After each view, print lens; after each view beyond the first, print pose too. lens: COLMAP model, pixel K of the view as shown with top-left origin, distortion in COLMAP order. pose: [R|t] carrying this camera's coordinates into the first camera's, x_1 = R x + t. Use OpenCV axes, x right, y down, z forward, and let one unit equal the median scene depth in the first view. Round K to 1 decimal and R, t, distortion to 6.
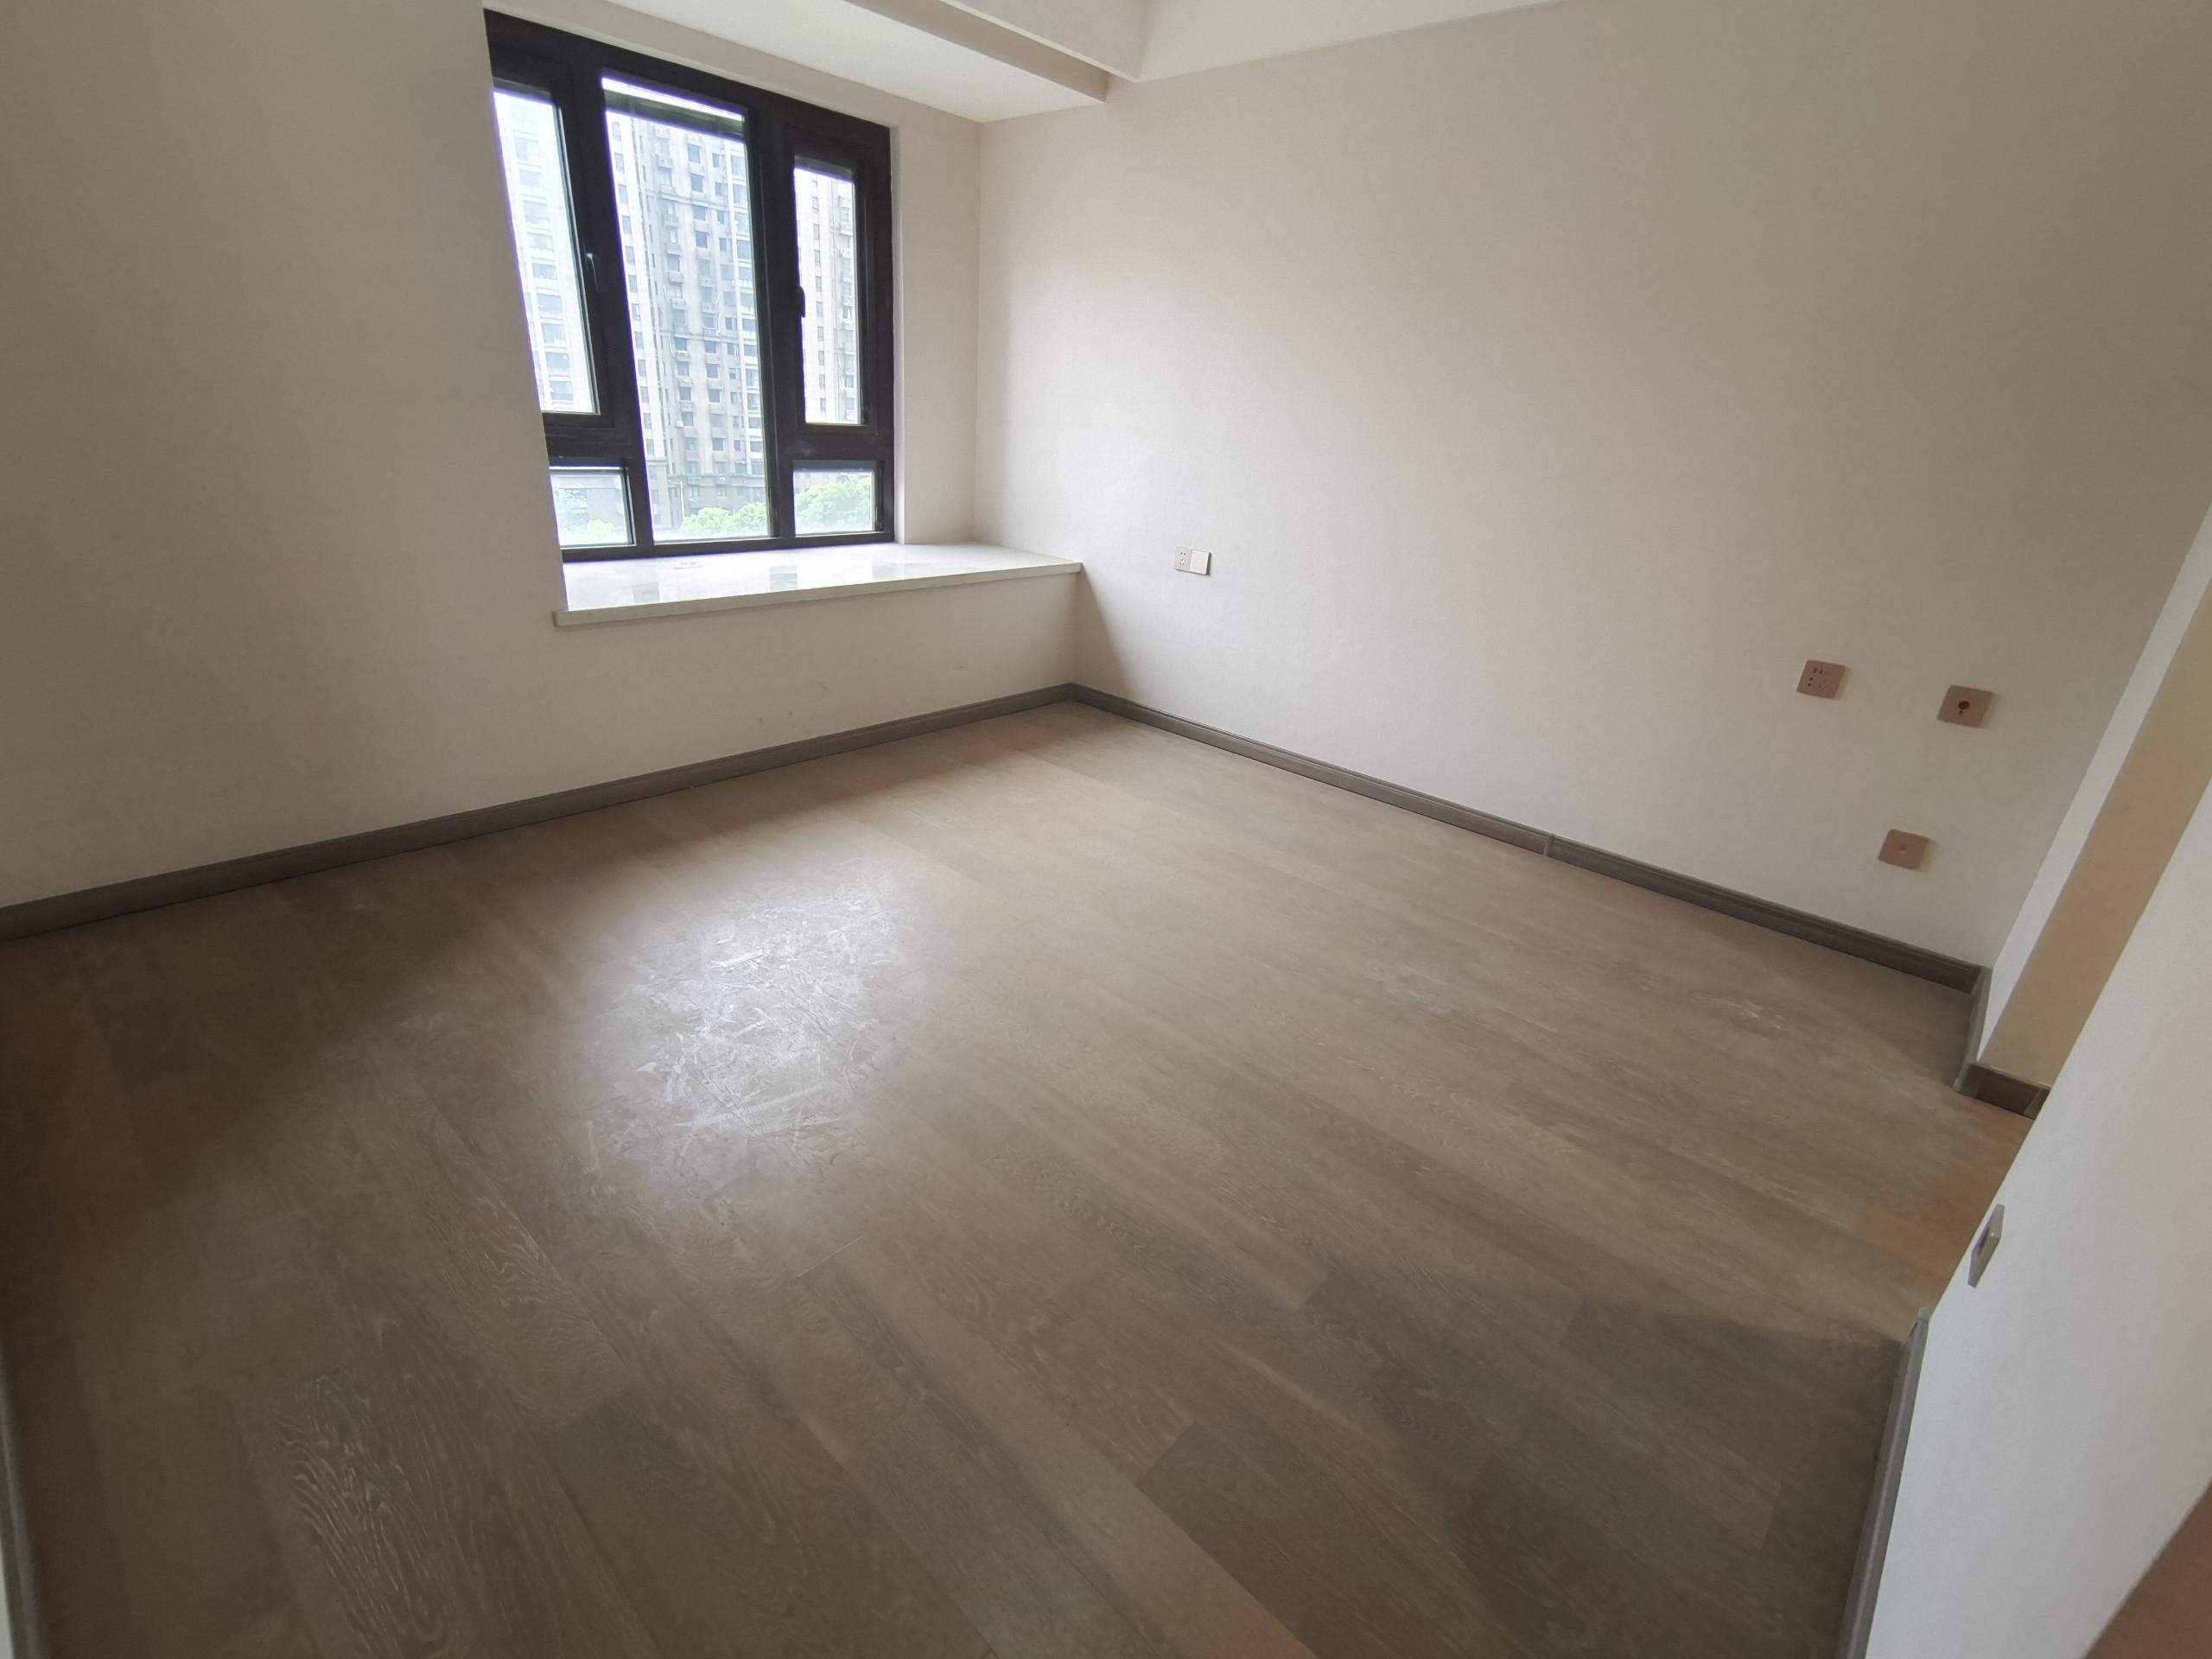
lens RADIAL K [[1014.9, 0, 1097.9], [0, 1014.9, 837.9], [0, 0, 1]] dist [0.000318, 0.000193]
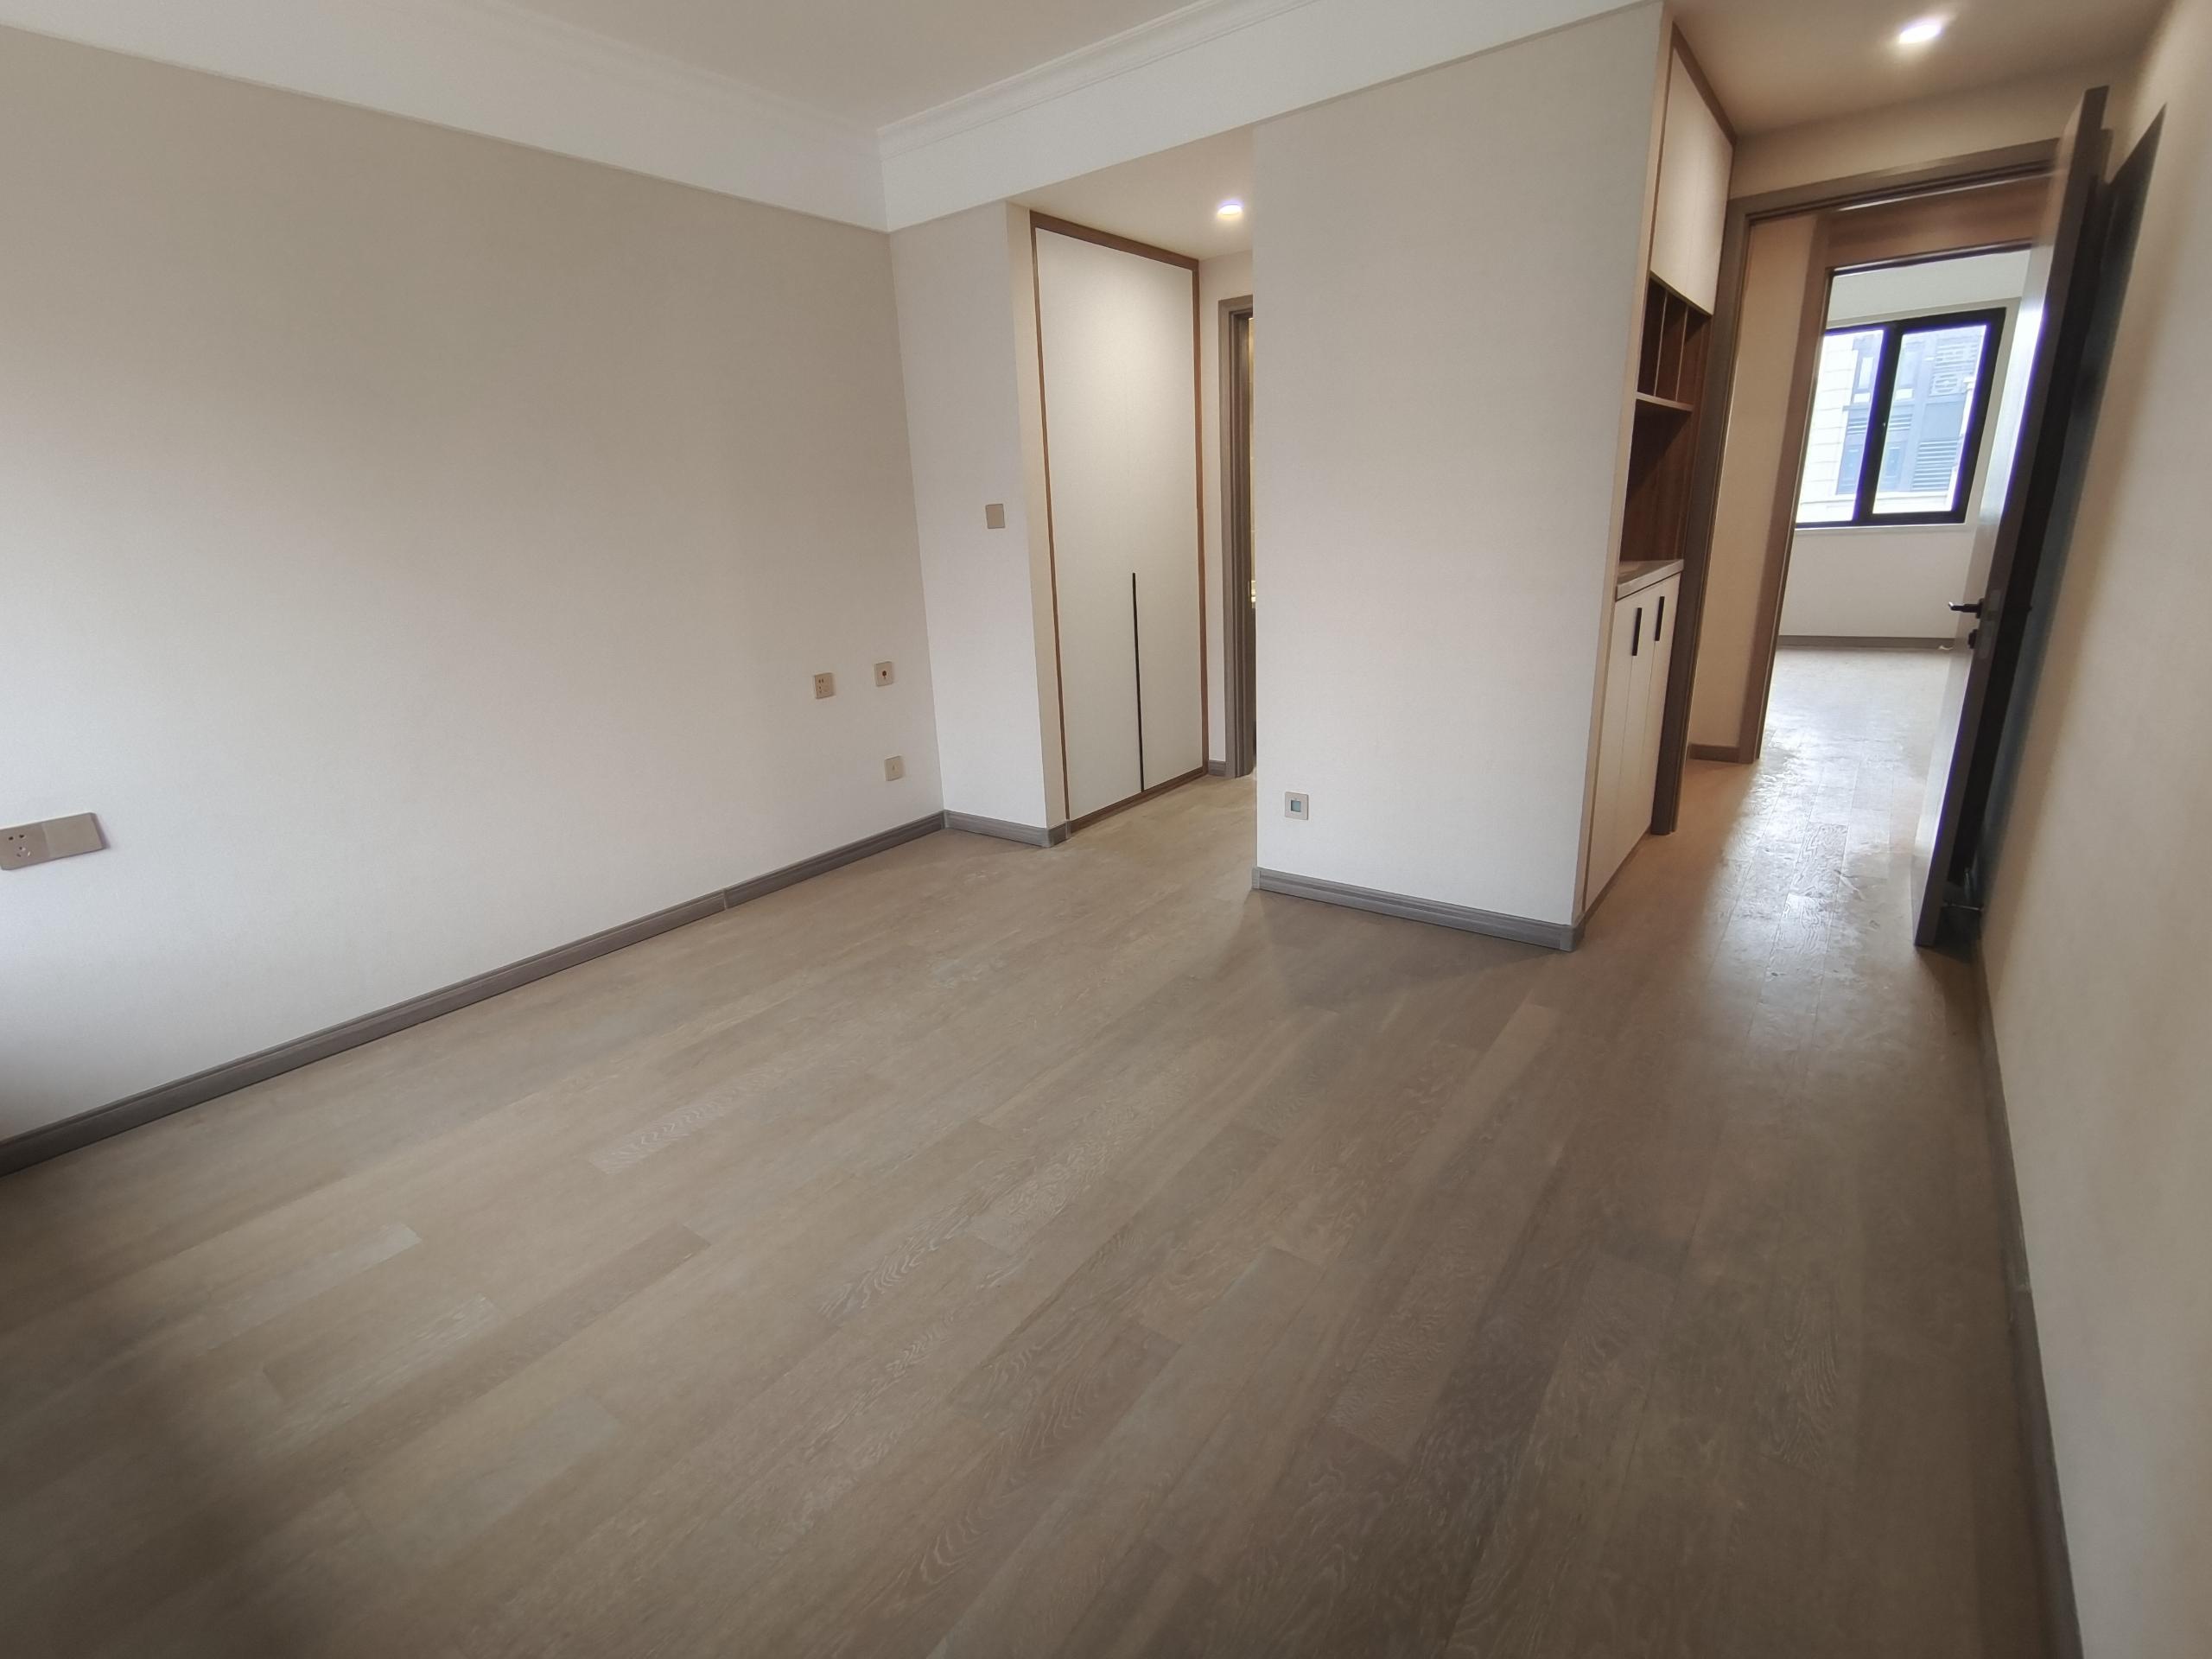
lens RADIAL K [[1014.9, 0, 1109.4], [0, 1014.9, 829.8], [0, 0, 1]] dist [0.000318, 0.000193]
pose [[-0.108506, -0.357870, 0.927446, -0.744917], [0.431675, 0.823441, 0.368241, -0.352282], [-0.895479, 0.440312, 0.065135, 0.658656]]
